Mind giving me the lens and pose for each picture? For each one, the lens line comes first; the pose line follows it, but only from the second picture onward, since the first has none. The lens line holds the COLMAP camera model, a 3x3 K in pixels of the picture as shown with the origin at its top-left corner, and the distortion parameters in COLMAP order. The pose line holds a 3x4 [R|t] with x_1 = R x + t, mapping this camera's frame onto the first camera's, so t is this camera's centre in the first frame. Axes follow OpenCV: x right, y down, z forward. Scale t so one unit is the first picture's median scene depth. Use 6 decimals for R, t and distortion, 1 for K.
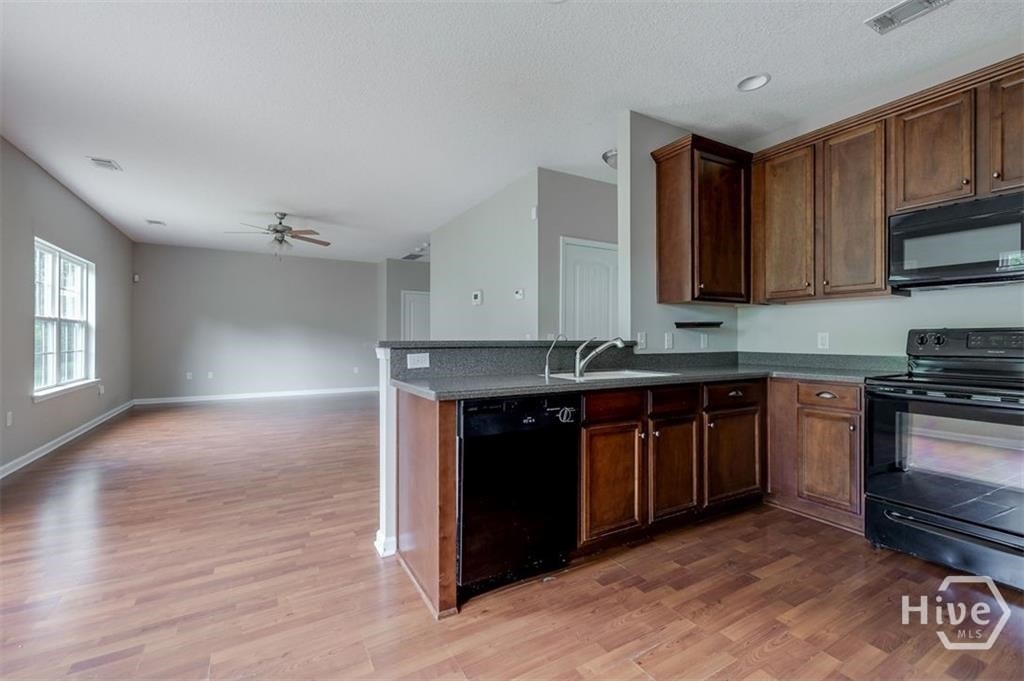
lens RADIAL K [[443.0, 0, 515.4], [0, 443.0, 337.0], [0, 0, 1]] dist [0.000860, 0.000214]
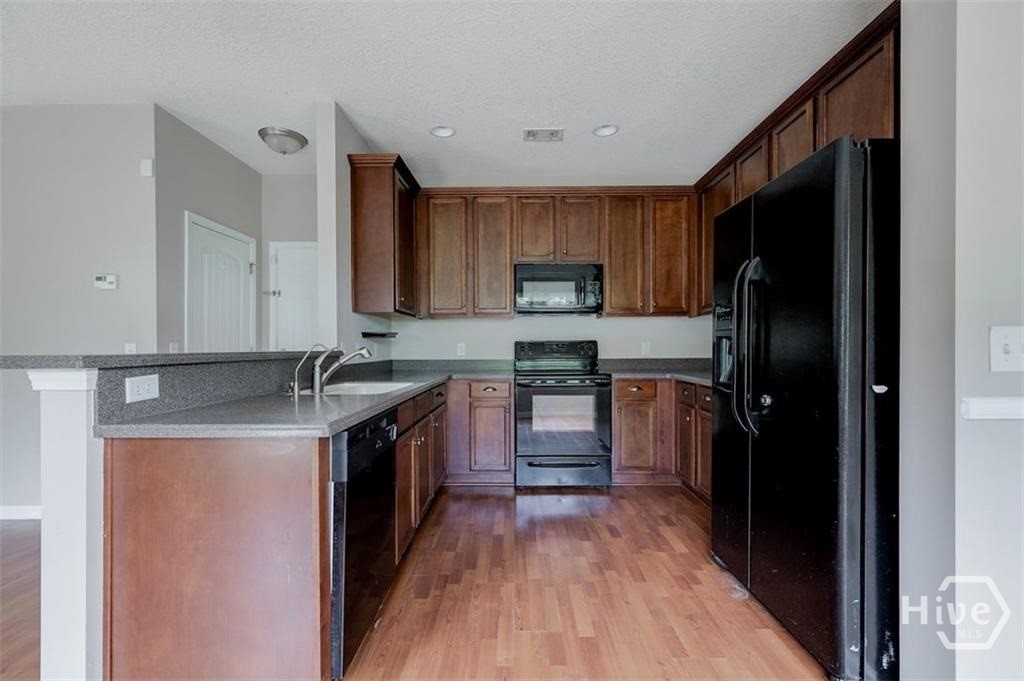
lens RADIAL K [[443.0, 0, 511.2], [0, 443.0, 349.6], [0, 0, 1]] dist [0.000860, 0.000214]
pose [[0.513791, -0.007928, 0.857879, -0.423702], [0.002645, 0.999967, 0.007657, -0.000236], [-0.857911, -0.001665, 0.513795, 0.255358]]
